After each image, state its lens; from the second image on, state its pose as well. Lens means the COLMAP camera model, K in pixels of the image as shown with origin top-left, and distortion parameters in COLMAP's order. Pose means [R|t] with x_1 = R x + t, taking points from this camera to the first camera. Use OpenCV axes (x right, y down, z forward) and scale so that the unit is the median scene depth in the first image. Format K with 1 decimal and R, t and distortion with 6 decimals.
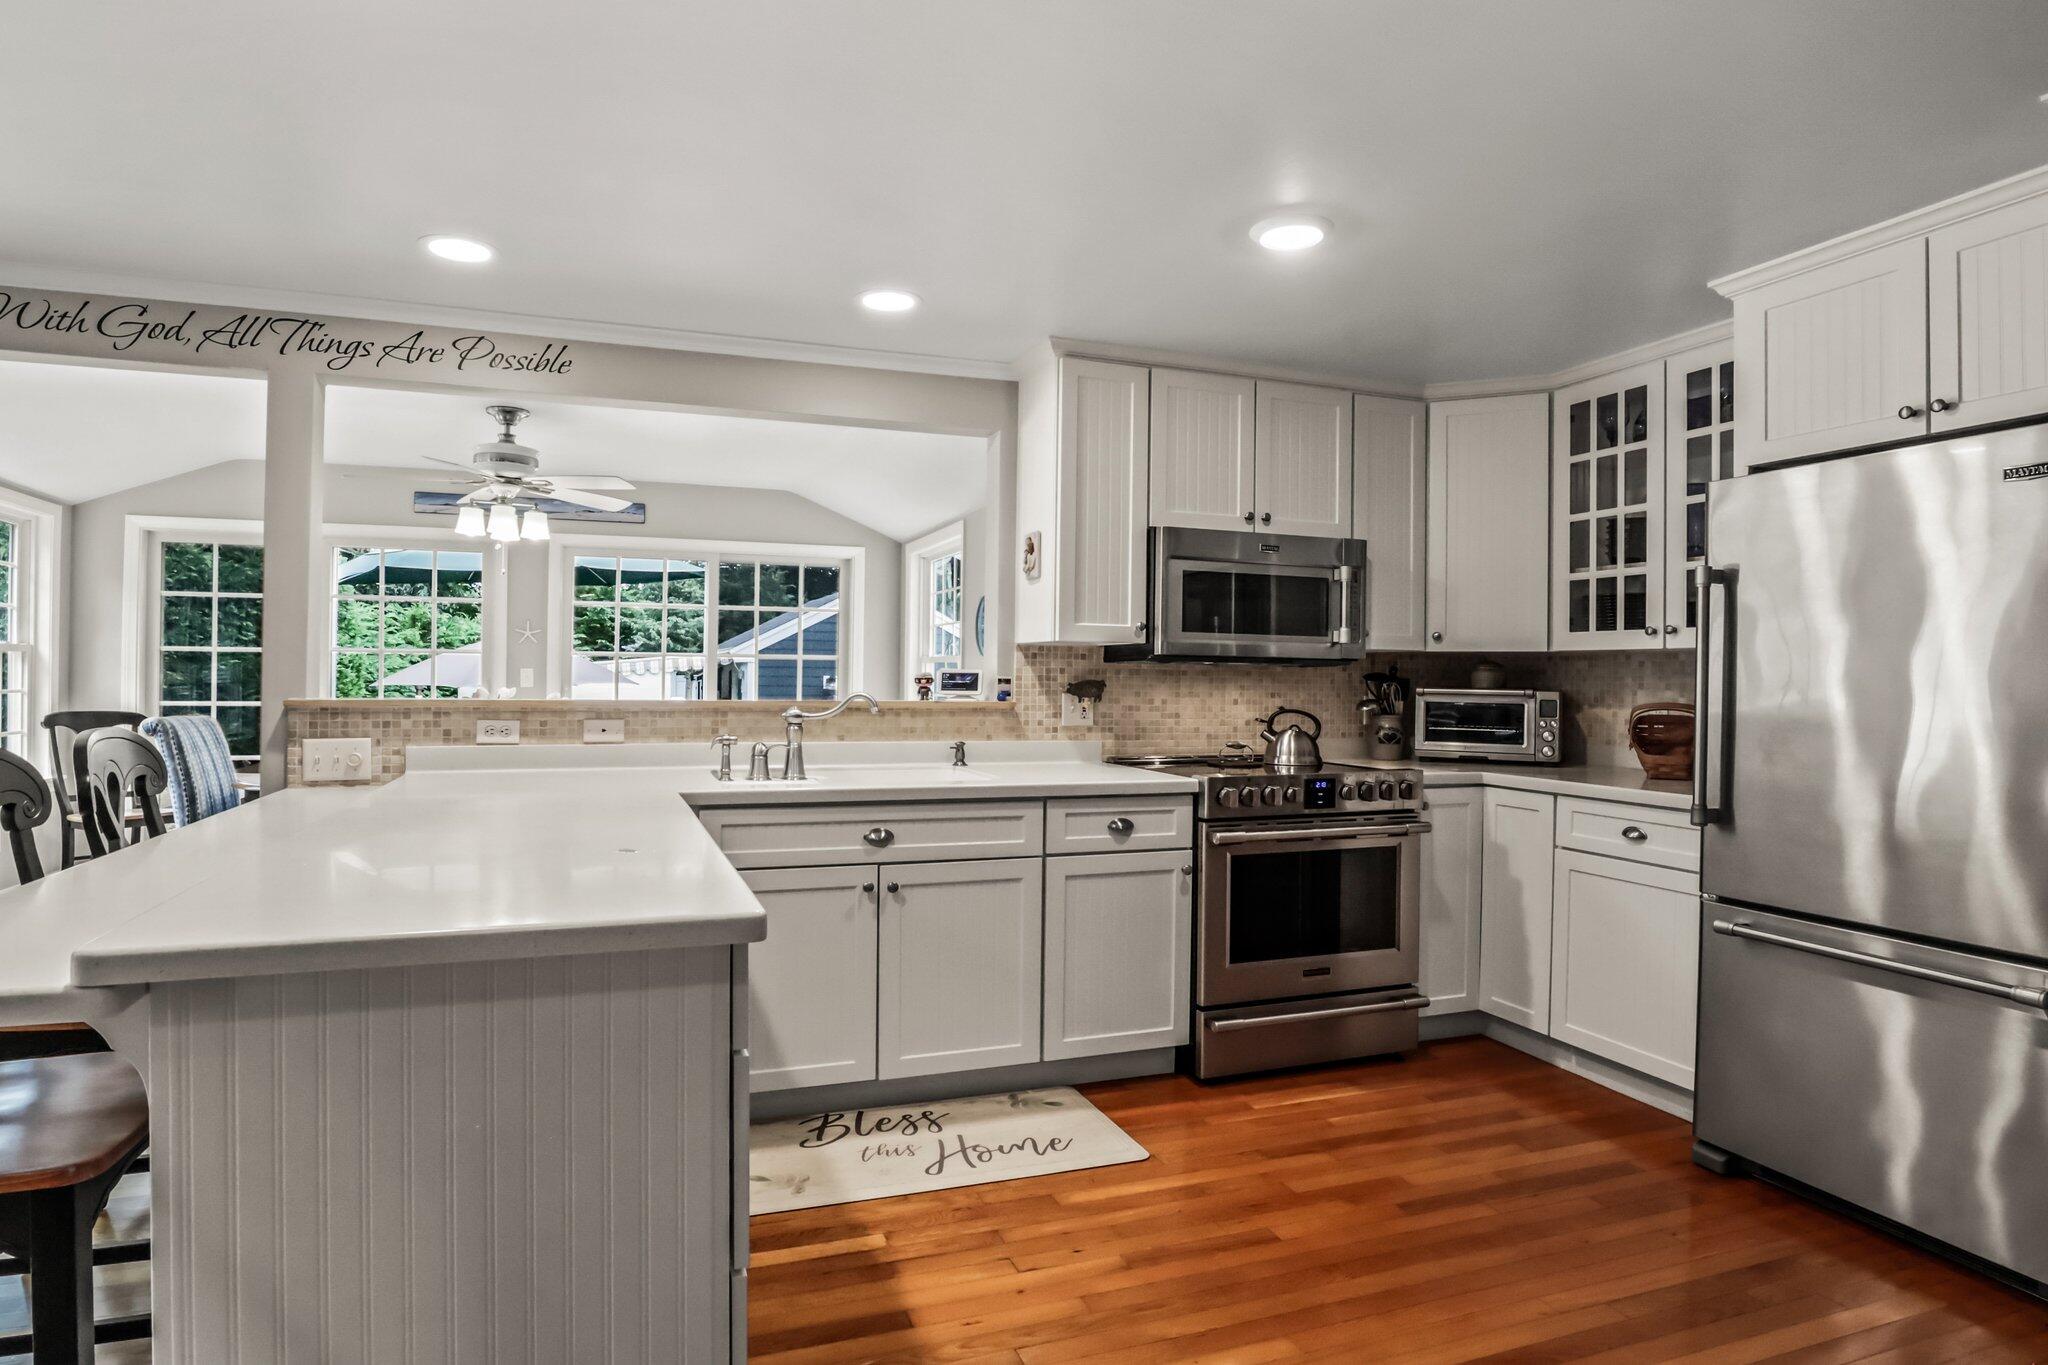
lens RADIAL K [[1026.4, 0, 1043.2], [0, 1026.4, 675.1], [0, 0, 1]] dist [0.003374, -0.000096]
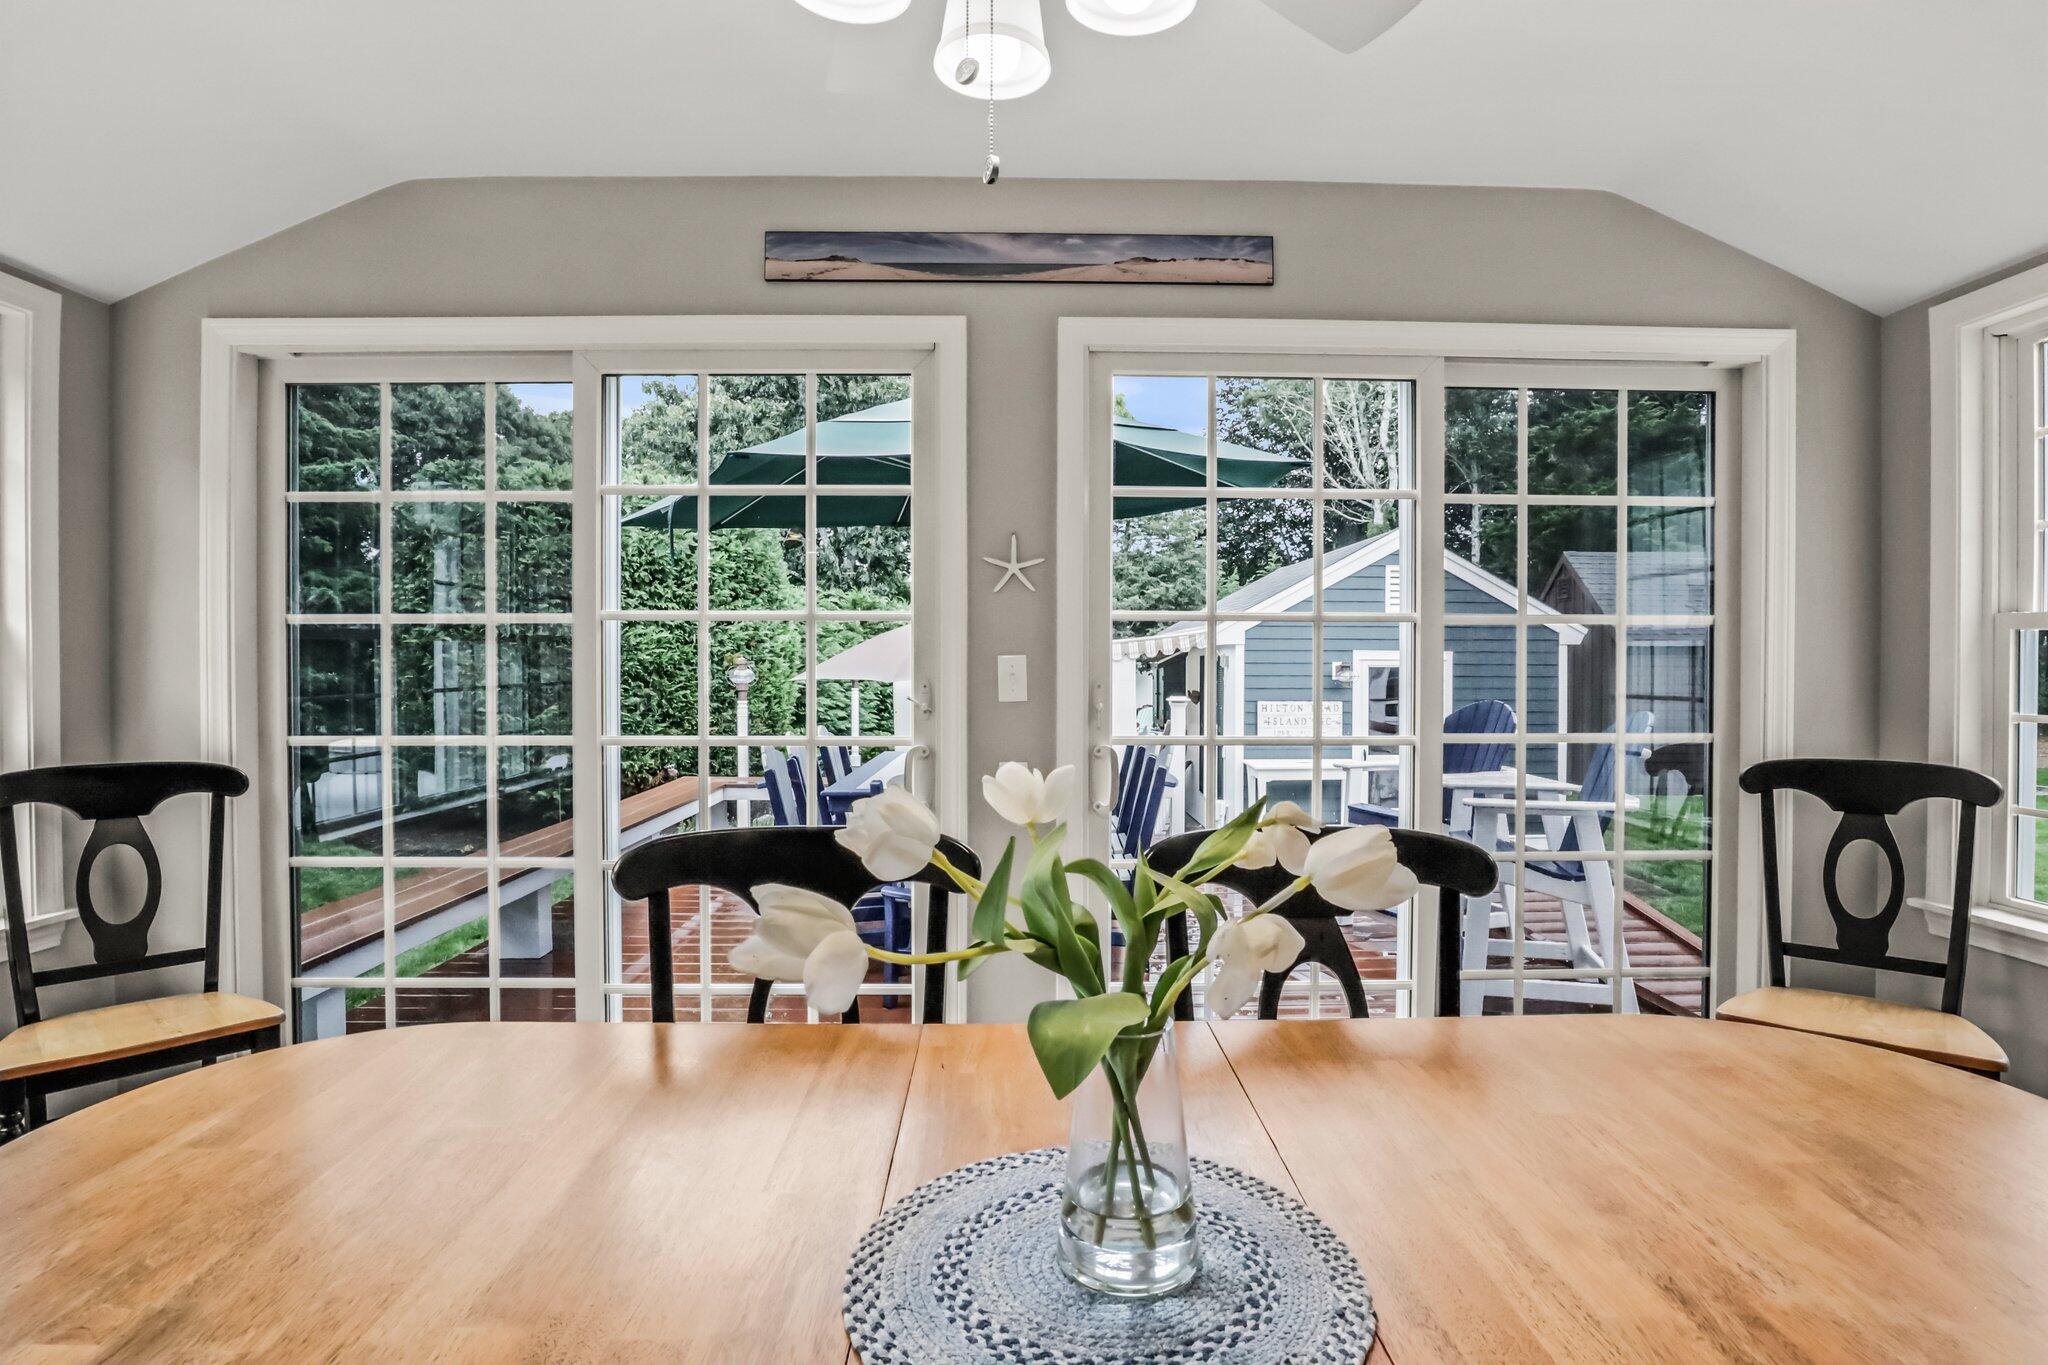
lens RADIAL K [[1026.4, 0, 1020.8], [0, 1026.4, 674.5], [0, 0, 1]] dist [0.003374, -0.000096]
pose [[0.921307, -0.000441, -0.388837, -0.378520], [0.006689, 0.999869, 0.014714, -0.005655], [0.388779, -0.016157, 0.921189, 0.697634]]
